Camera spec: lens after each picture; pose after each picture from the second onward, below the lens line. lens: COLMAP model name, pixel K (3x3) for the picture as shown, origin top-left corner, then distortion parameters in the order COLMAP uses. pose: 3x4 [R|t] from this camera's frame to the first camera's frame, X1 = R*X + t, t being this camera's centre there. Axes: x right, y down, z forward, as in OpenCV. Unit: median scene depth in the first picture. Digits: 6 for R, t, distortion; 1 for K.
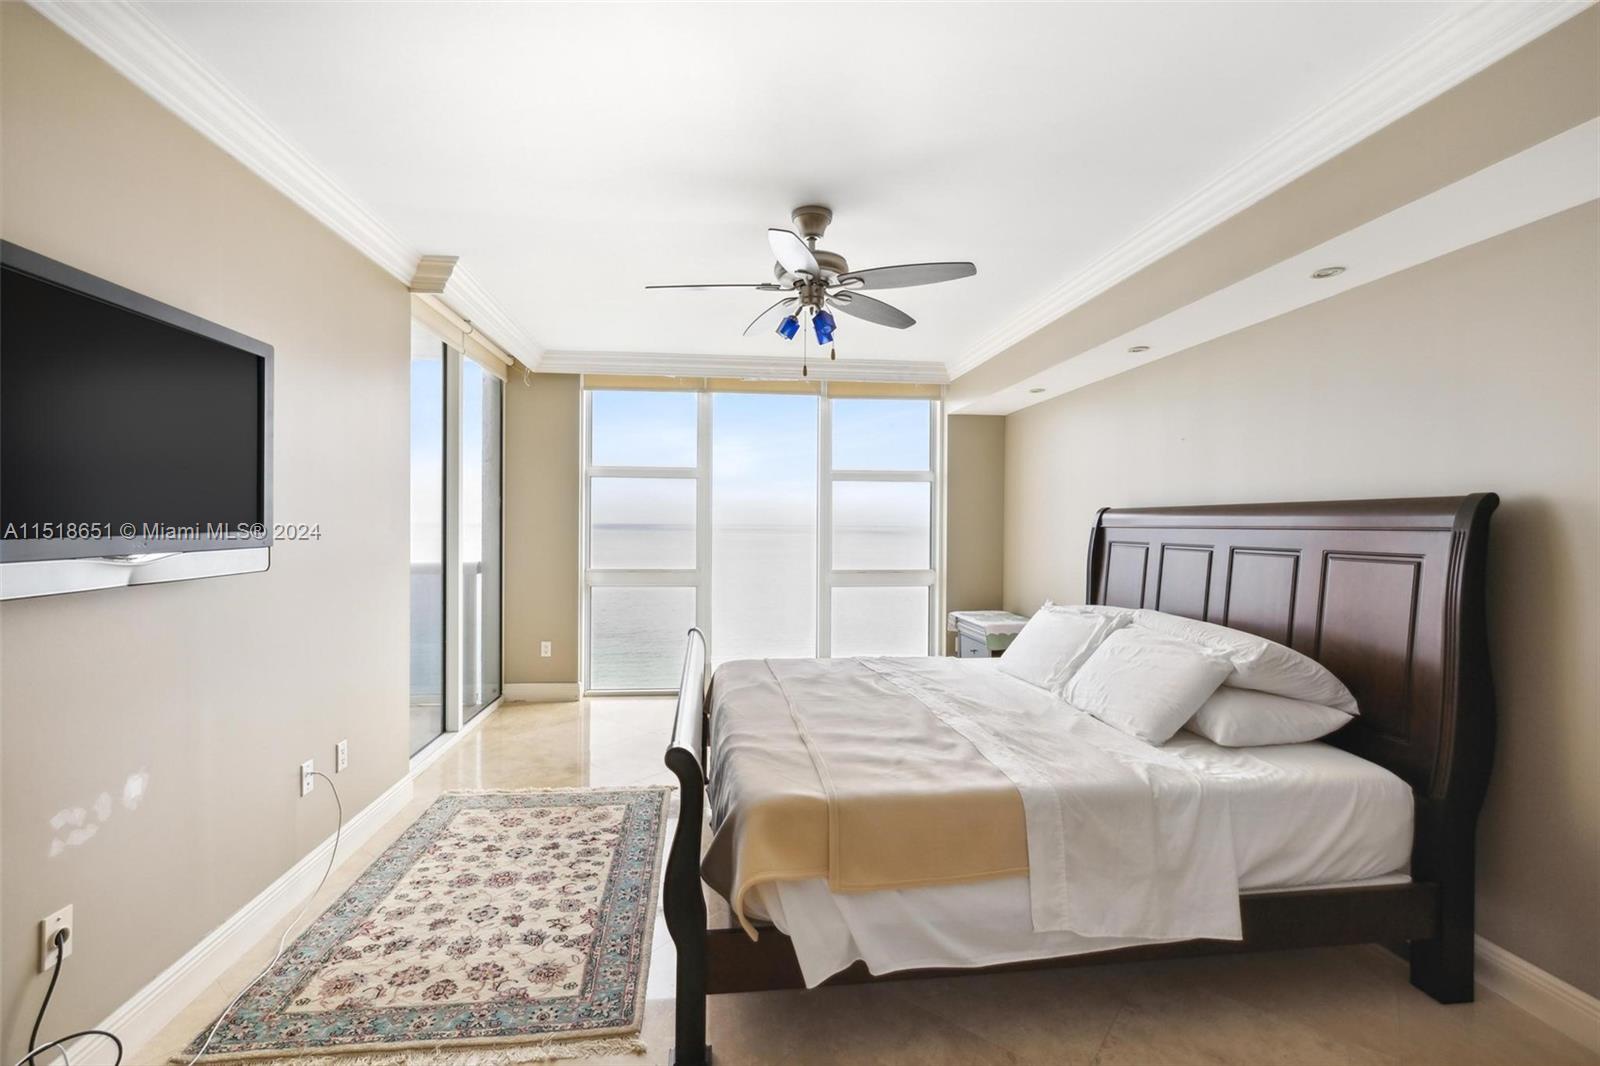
lens RADIAL K [[732.1, 0, 808.1], [0, 732.1, 531.6], [0, 0, 1]] dist [-0.000666, 0.000209]
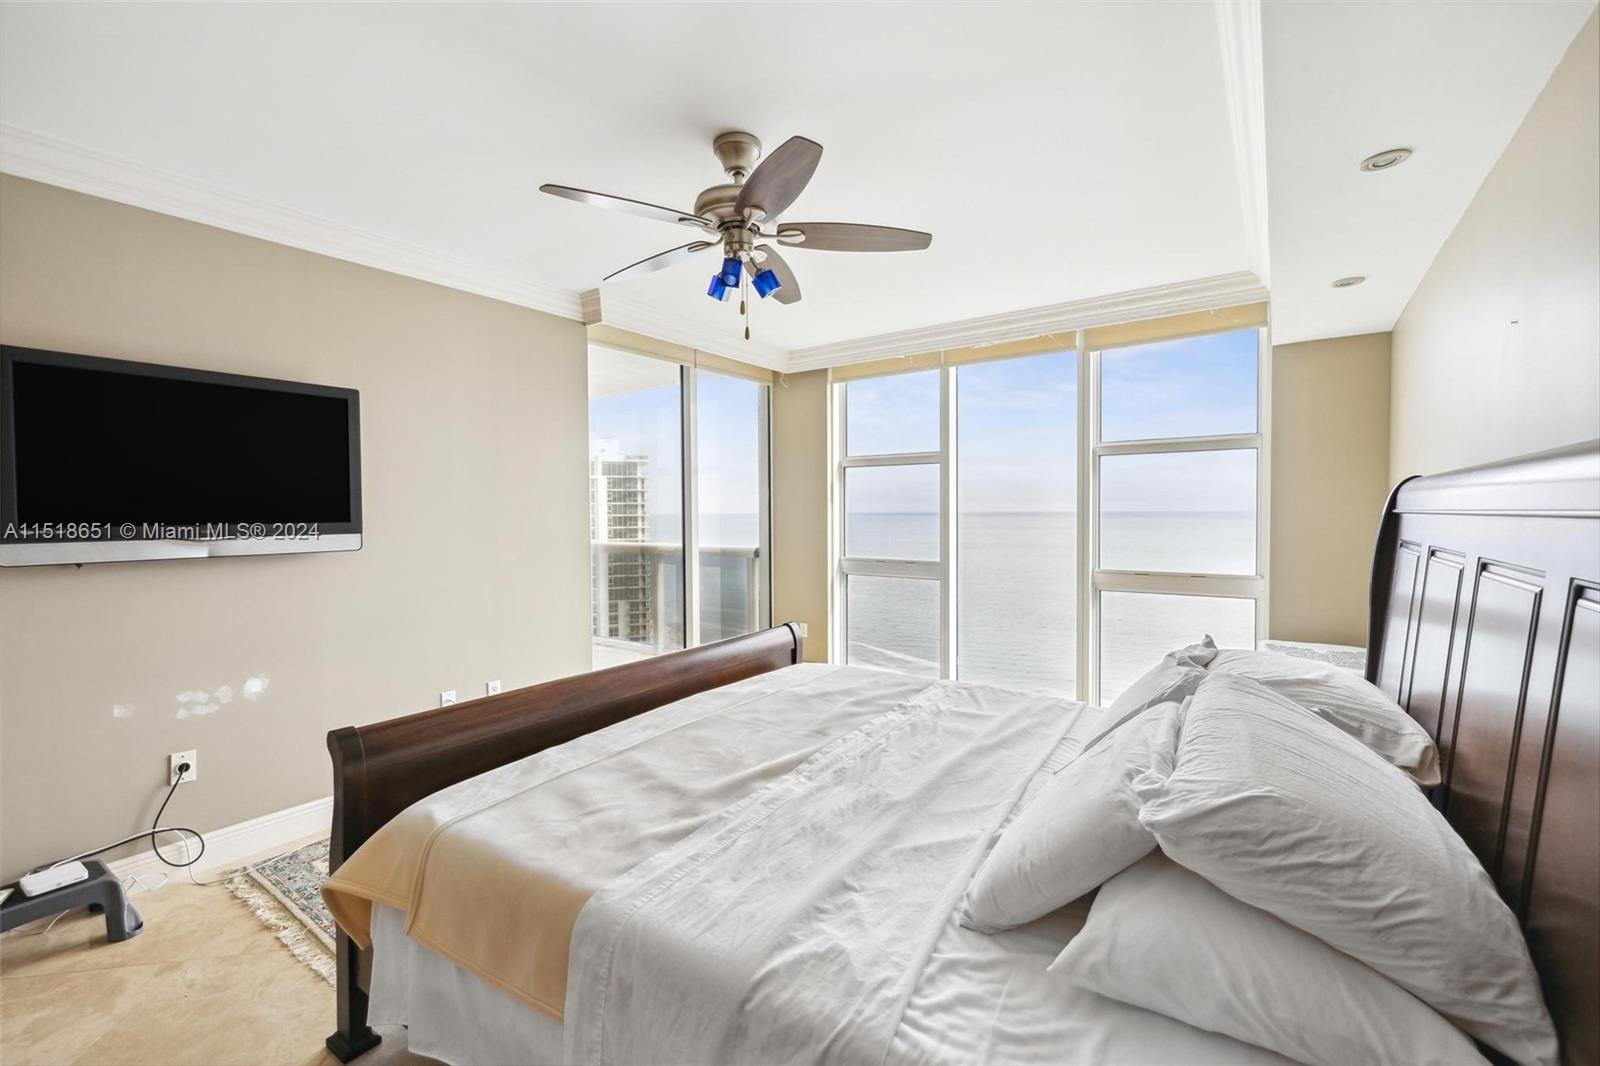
lens RADIAL K [[690.2, 0, 790.3], [0, 690.2, 532.5], [0, 0, 1]] dist [0.001670, 0.001301]
pose [[0.731767, 0.011667, -0.681455, 0.600585], [0.002477, 0.999801, 0.019777, -0.003707], [0.681550, -0.016160, 0.731593, 0.457967]]
